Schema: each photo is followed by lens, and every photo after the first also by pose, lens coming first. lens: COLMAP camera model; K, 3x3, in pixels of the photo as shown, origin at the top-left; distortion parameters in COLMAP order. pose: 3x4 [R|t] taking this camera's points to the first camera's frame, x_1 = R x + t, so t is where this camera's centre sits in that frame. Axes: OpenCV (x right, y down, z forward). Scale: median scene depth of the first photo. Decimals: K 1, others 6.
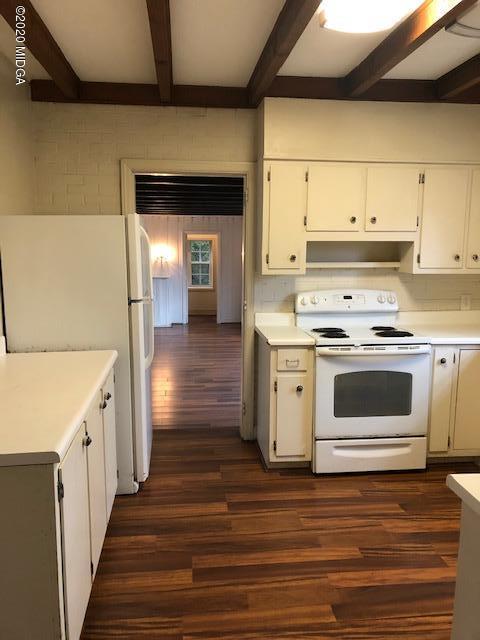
lens RADIAL K [[524.6, 0, 238.9], [0, 524.6, 318.4], [0, 0, 1]] dist [0.019390, -0.015103]
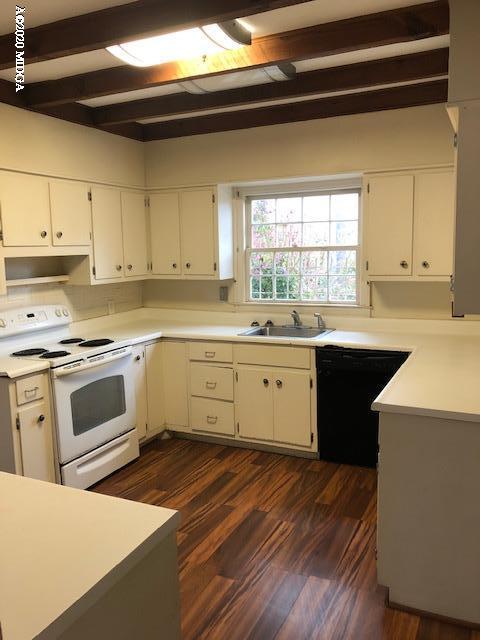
lens RADIAL K [[524.6, 0, 240.8], [0, 524.6, 320.7], [0, 0, 1]] dist [0.019390, -0.015103]
pose [[0.522364, -0.136200, 0.841775, -0.443345], [0.147436, 0.986720, 0.068161, -0.044312], [-0.839880, 0.088504, 0.535508, 0.194875]]
